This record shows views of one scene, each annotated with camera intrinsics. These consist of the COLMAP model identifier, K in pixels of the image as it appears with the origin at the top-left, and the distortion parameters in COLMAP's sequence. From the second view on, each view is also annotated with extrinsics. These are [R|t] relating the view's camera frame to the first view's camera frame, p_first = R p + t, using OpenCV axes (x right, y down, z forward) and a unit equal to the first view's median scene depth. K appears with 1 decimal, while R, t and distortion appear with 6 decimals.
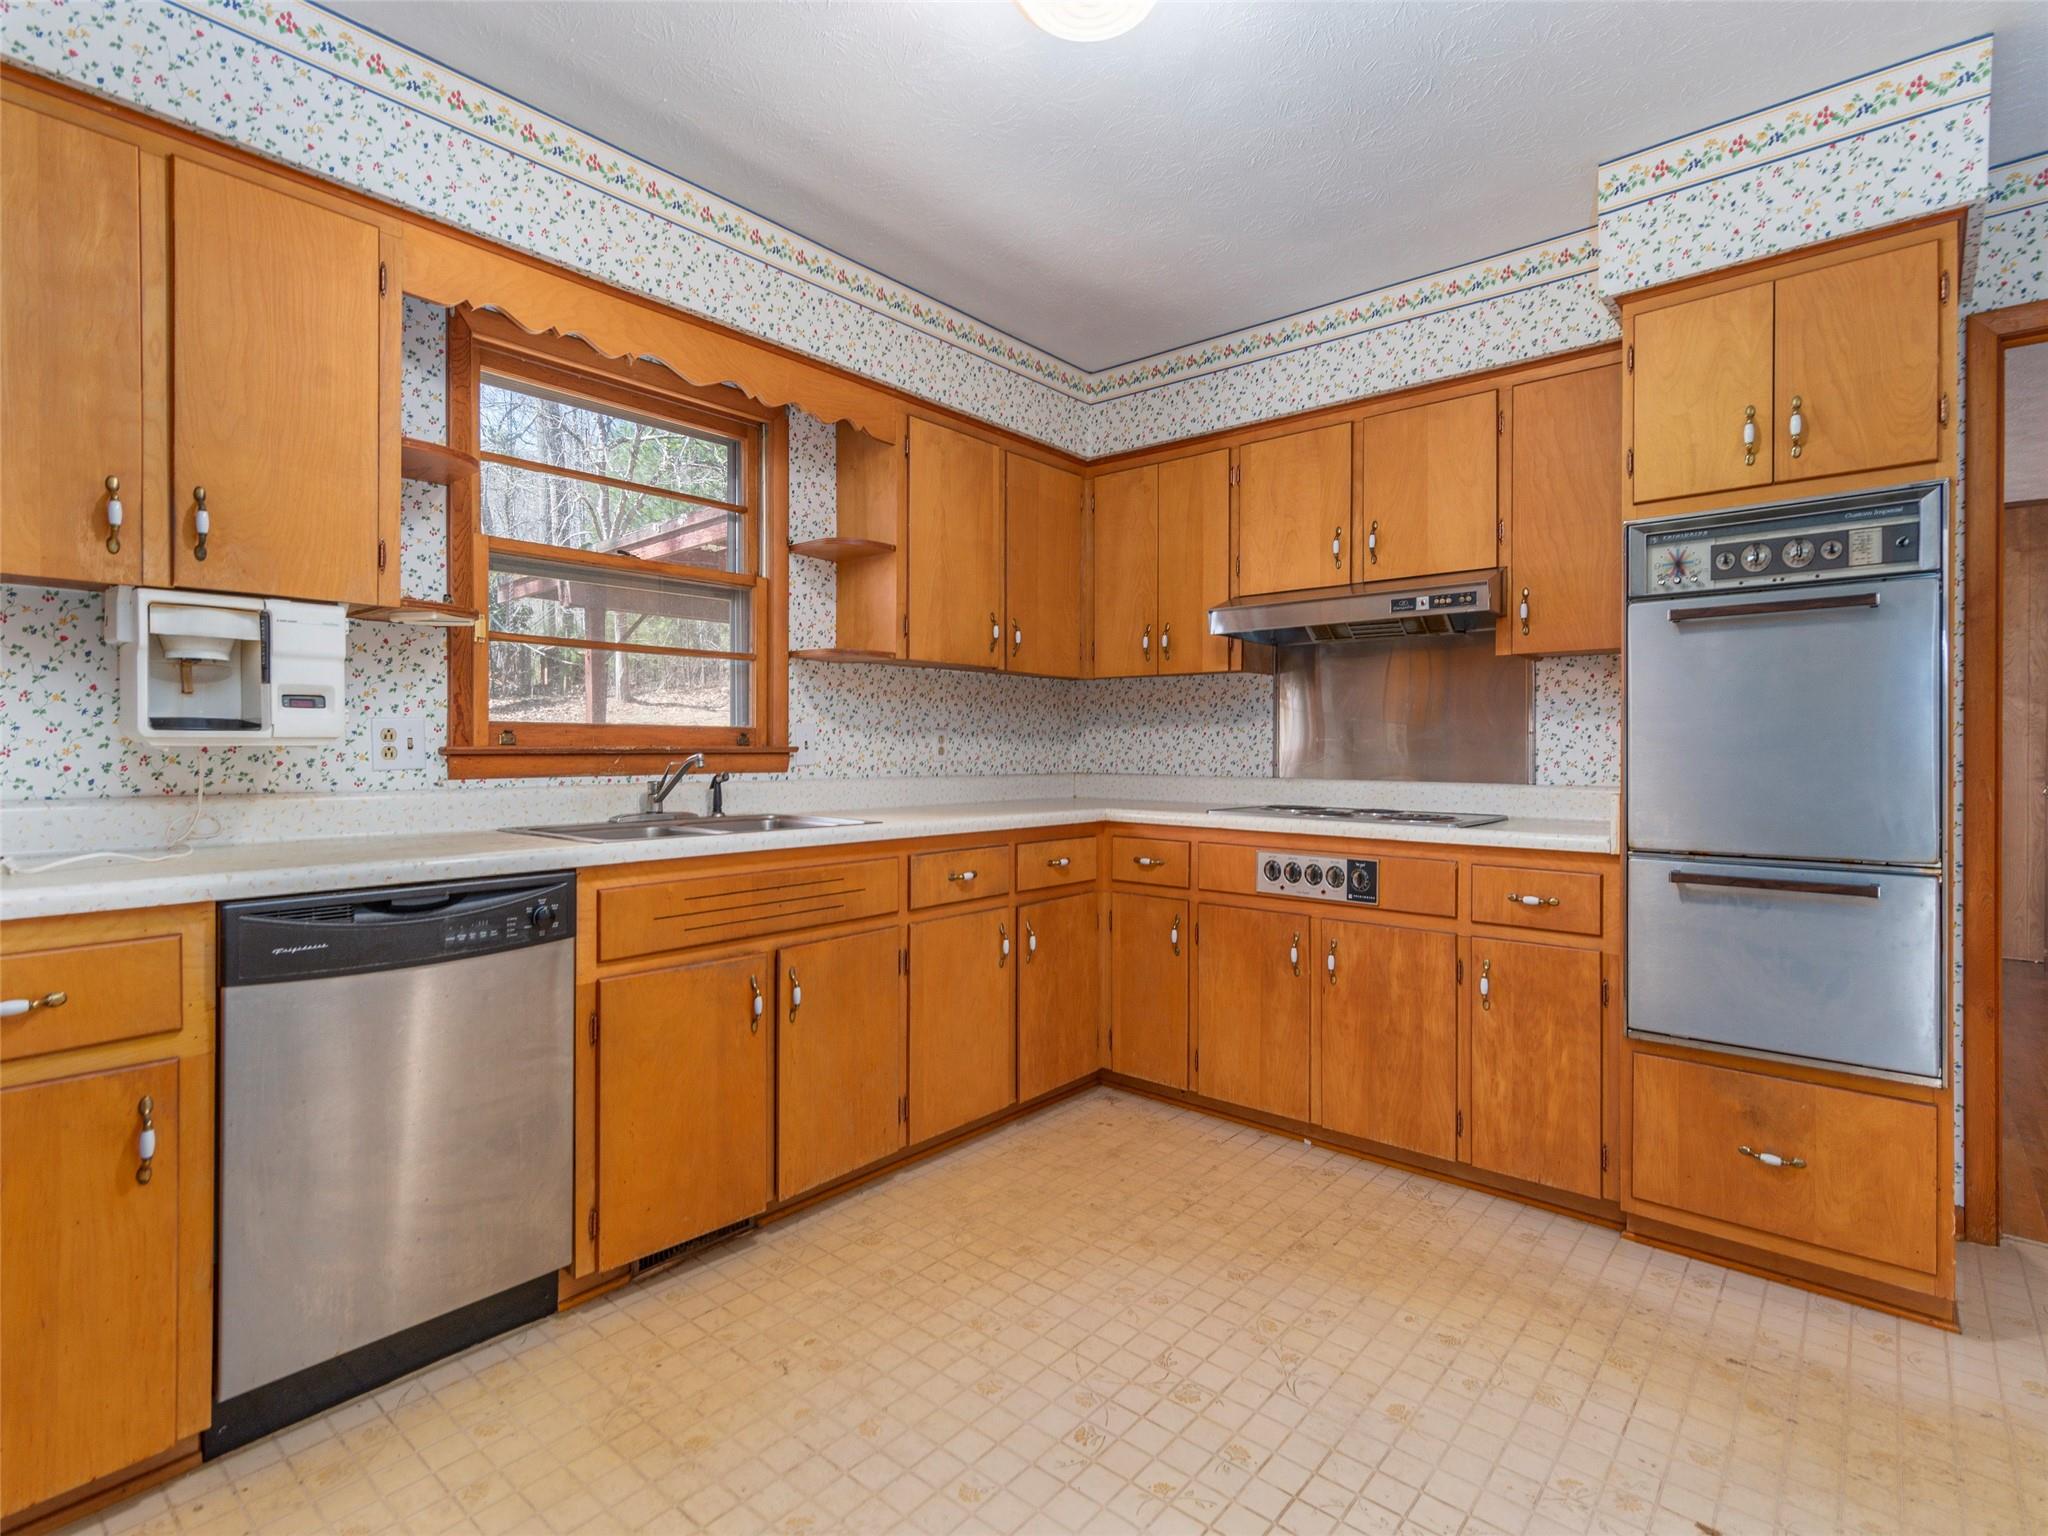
lens RADIAL K [[1005.1, 0, 1026.5], [0, 1005.1, 751.9], [0, 0, 1]] dist [0.011899, -0.000024]
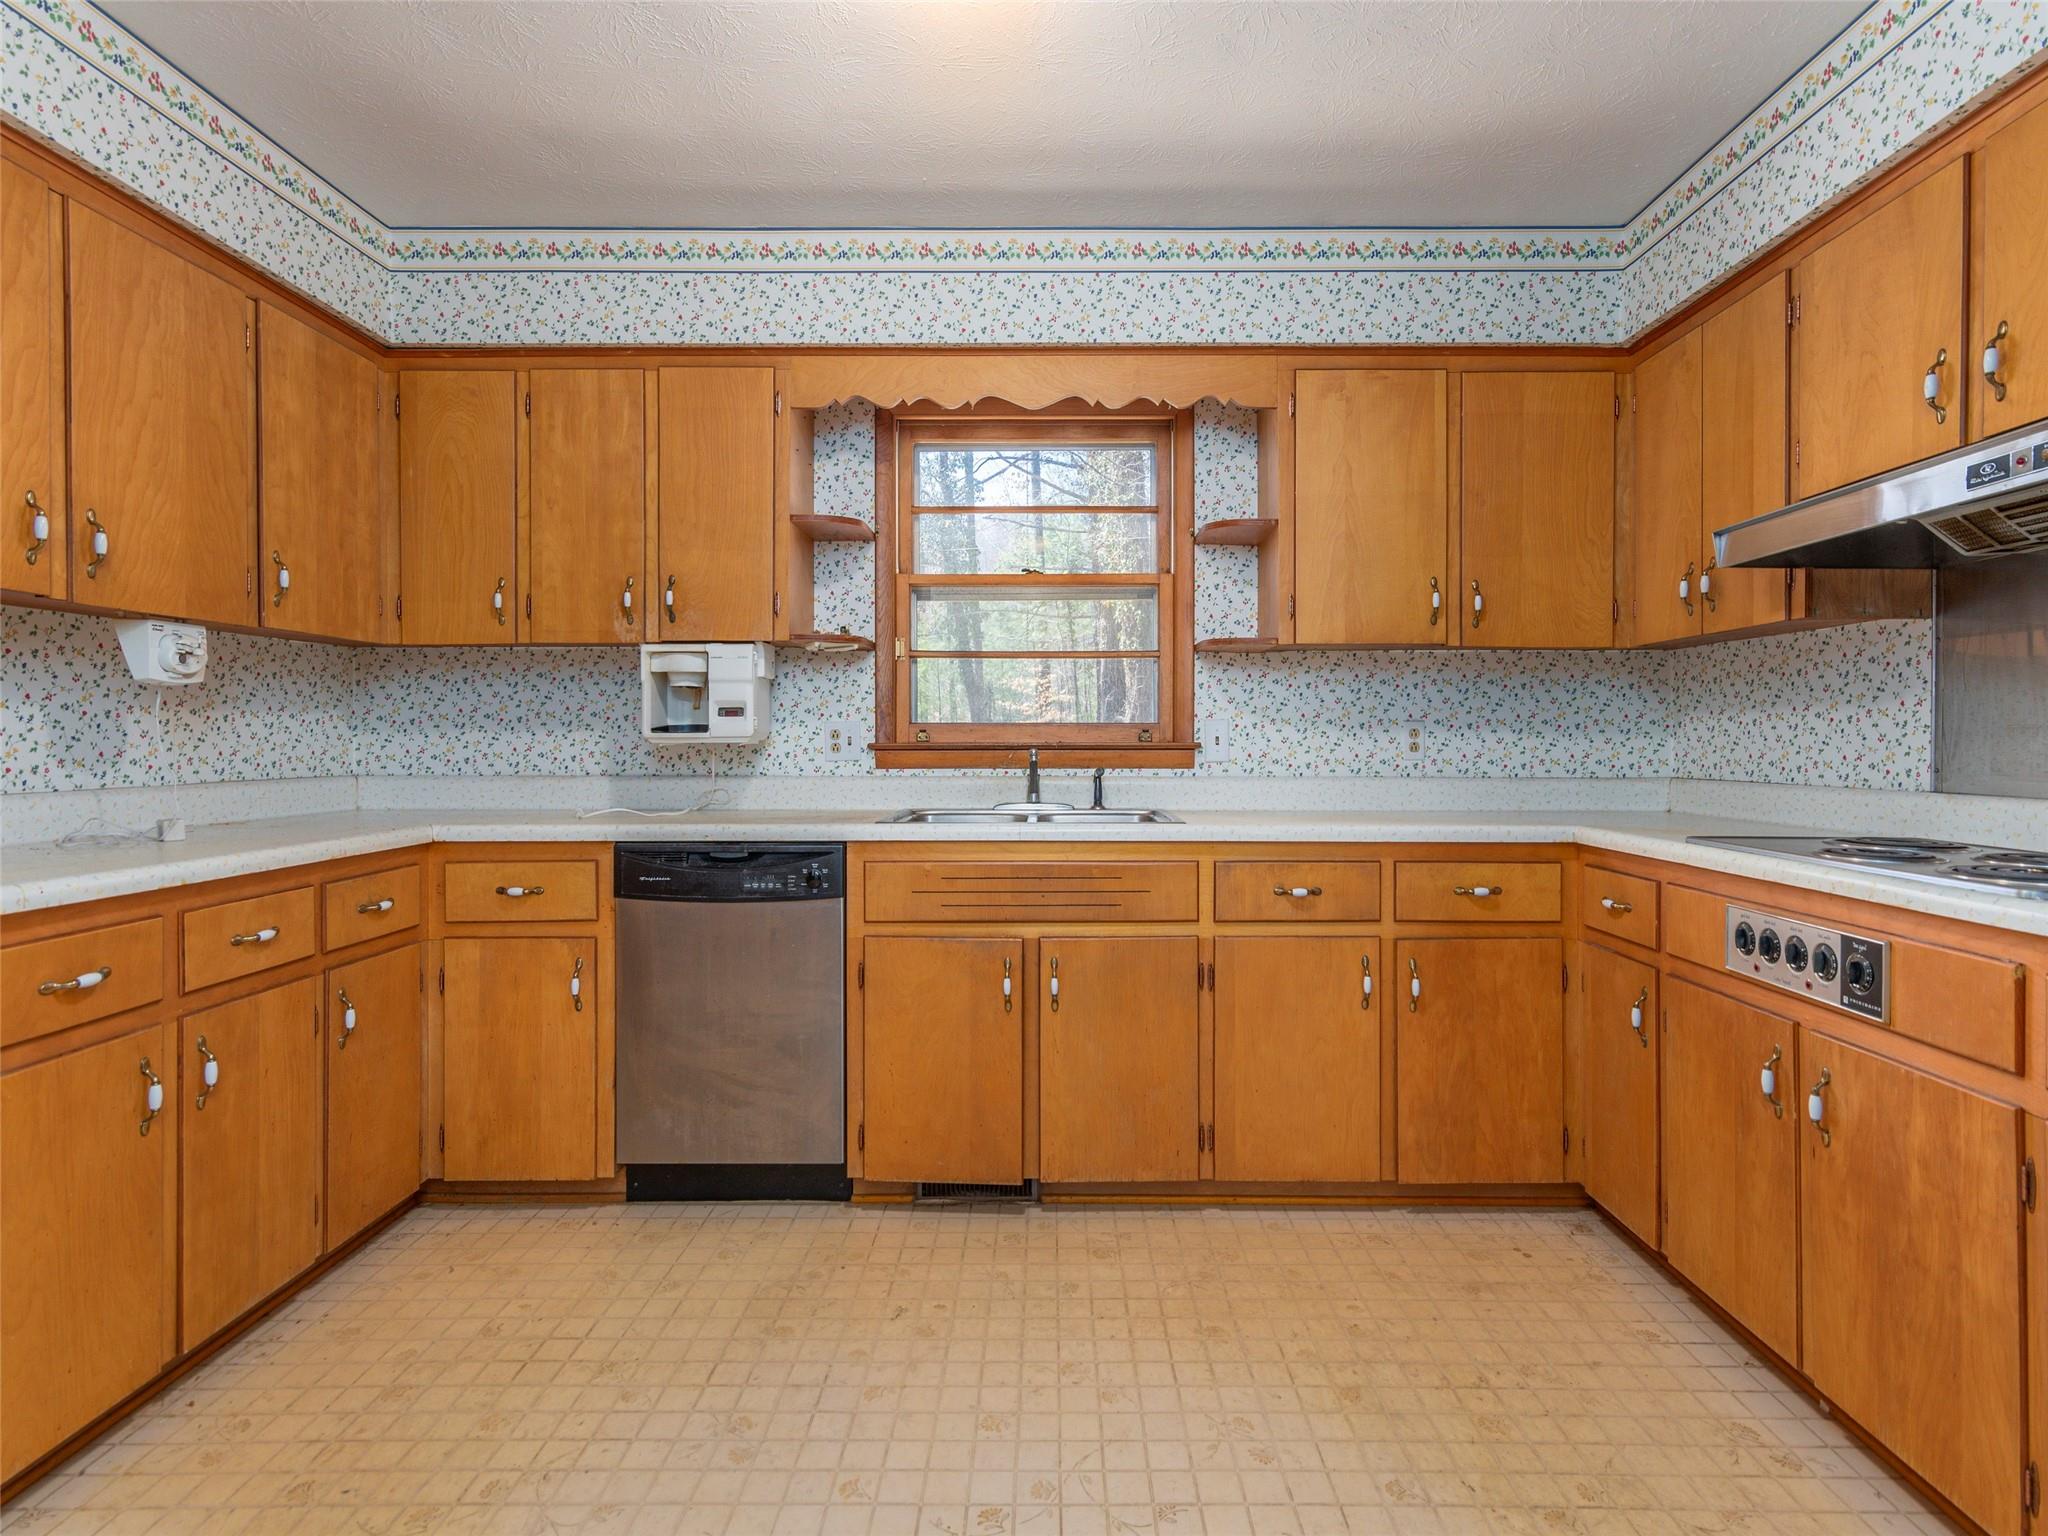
lens RADIAL K [[1014.6, 0, 1031.6], [0, 1014.6, 743.8], [0, 0, 1]] dist [0.010363, 0.000117]
pose [[0.648471, -0.002948, -0.761233, 0.466064], [-0.001688, 0.999984, -0.005310, 0.001775], [0.761237, 0.004728, 0.648456, 0.269736]]
